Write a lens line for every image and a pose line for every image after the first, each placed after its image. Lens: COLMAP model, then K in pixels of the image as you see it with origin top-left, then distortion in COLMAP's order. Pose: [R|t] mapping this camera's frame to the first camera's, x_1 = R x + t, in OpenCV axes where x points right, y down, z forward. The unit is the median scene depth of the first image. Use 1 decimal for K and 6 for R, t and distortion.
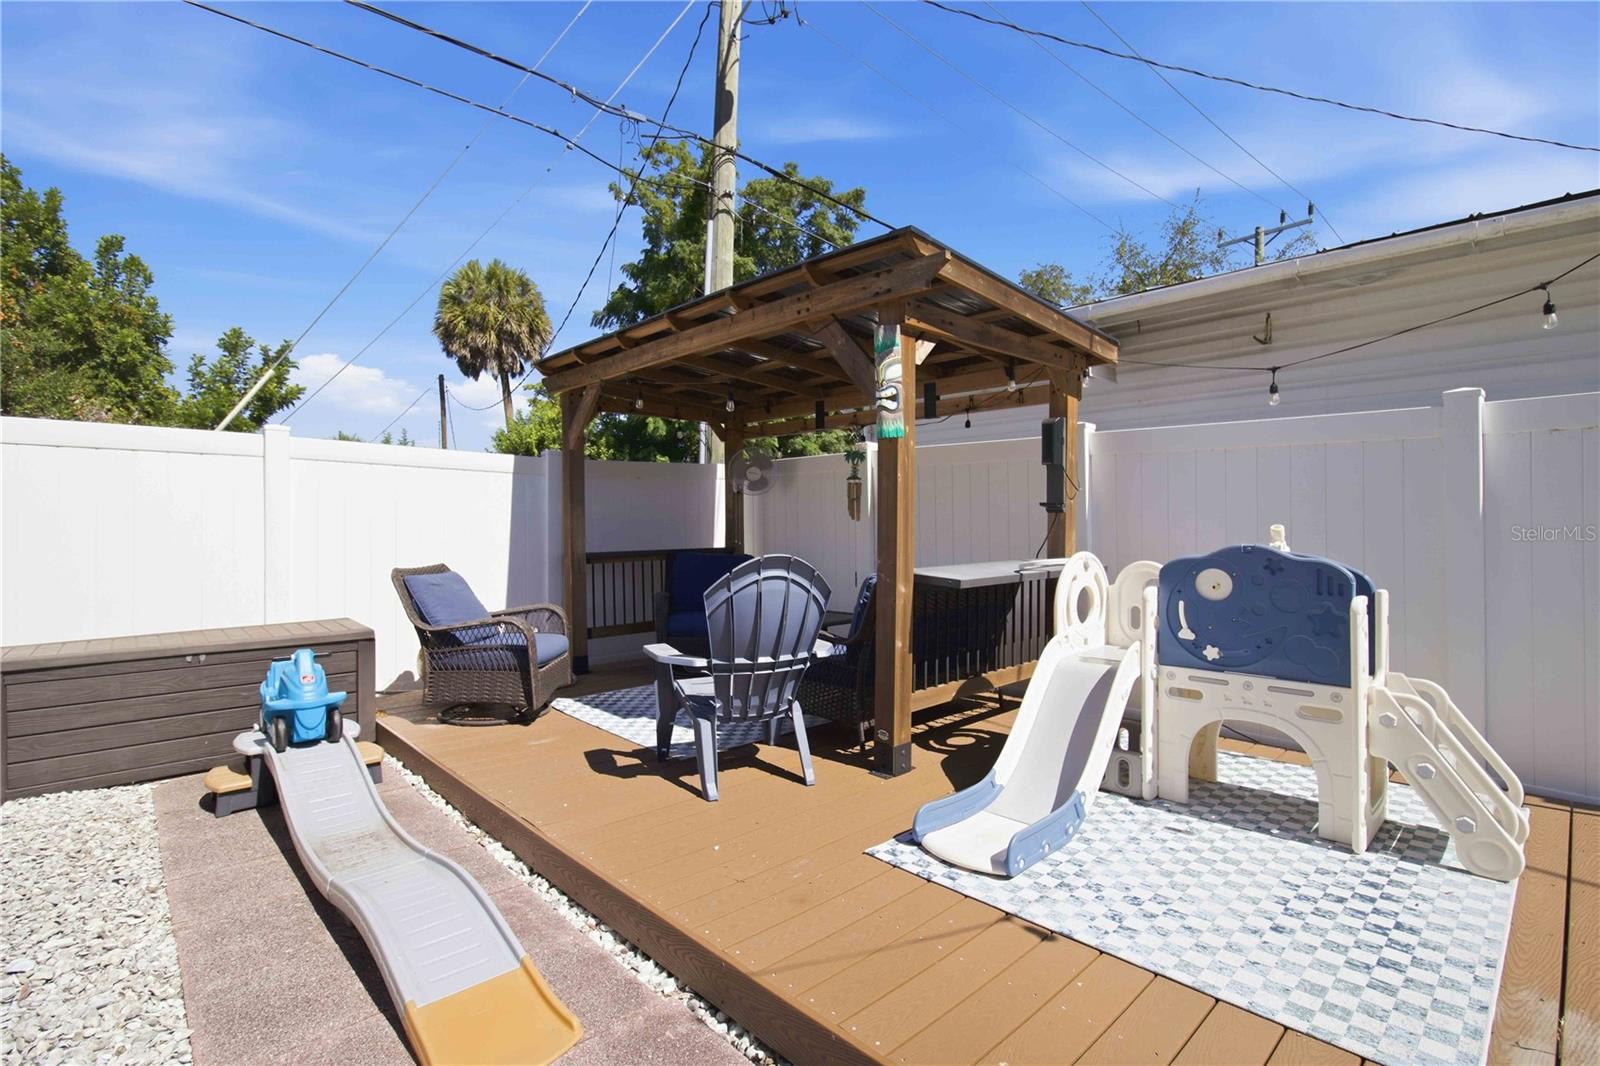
lens RADIAL K [[742.5, 0, 800.0], [0, 742.5, 533.0], [0, 0, 1]] dist [0.013835, 0.000631]
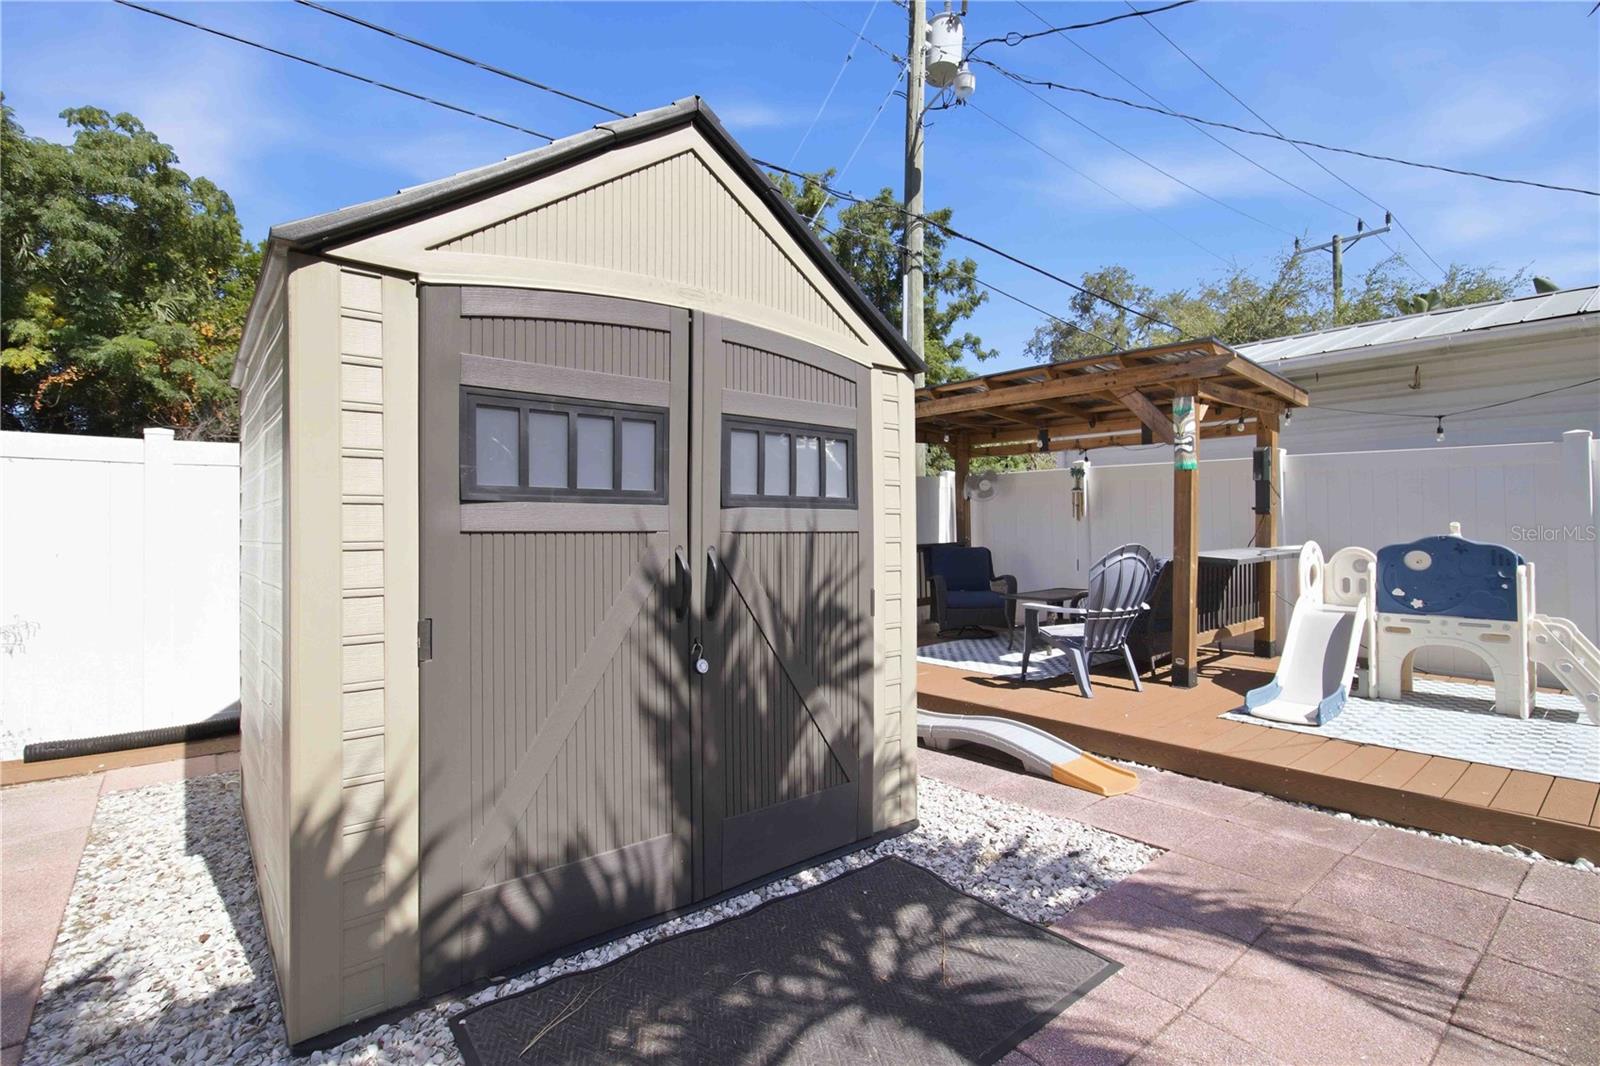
lens RADIAL K [[737.6, 0, 808.4], [0, 737.6, 524.1], [0, 0, 1]] dist [0.037641, -0.012248]
pose [[0.999086, -0.010304, -0.041473, -0.569461], [0.010039, 0.999928, -0.006607, -0.009496], [0.041538, 0.006185, 0.999118, -0.553272]]
